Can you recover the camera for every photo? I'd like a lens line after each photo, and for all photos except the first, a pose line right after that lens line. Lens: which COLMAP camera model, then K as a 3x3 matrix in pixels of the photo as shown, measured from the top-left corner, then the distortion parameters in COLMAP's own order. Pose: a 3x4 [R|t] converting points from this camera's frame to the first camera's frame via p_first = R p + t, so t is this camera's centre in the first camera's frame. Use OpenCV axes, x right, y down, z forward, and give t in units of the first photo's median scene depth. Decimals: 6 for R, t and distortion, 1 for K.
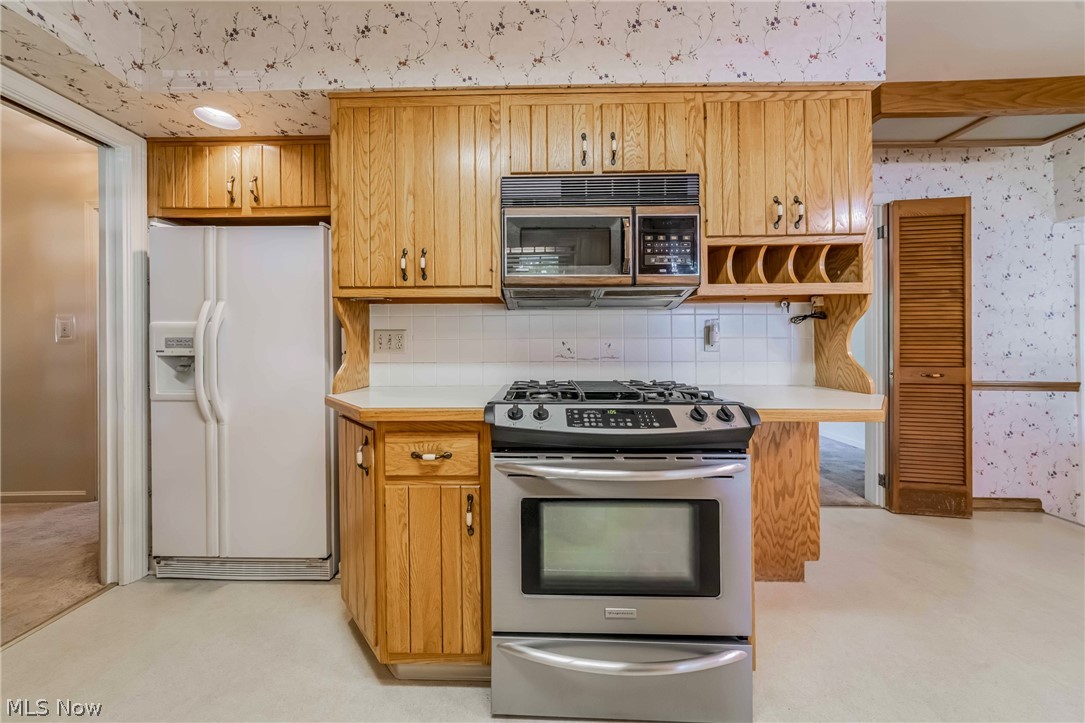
lens RADIAL K [[375.0, 0, 543.0], [0, 375.0, 348.1], [0, 0, 1]] dist [-0.011169, 0.001419]
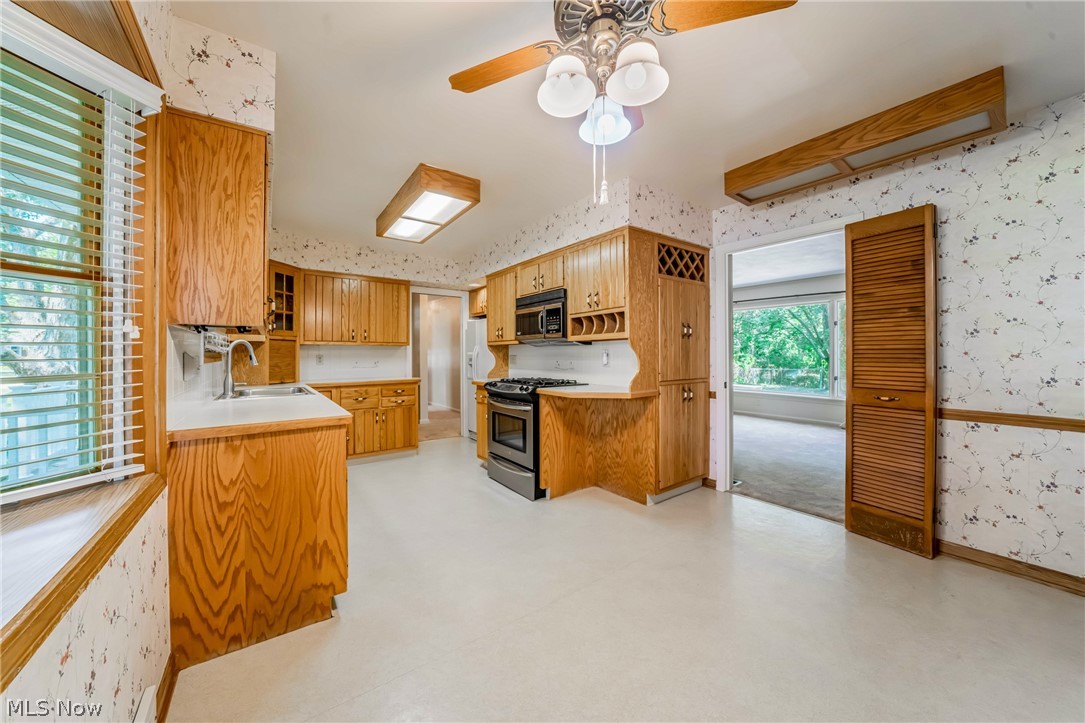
lens RADIAL K [[375.0, 0, 542.3], [0, 375.0, 356.5], [0, 0, 1]] dist [-0.011169, 0.001419]
pose [[0.625013, 0.001907, -0.780612, 1.254722], [-0.003925, 0.999992, -0.000700, -0.030033], [0.780605, 0.003501, 0.625015, -0.305479]]
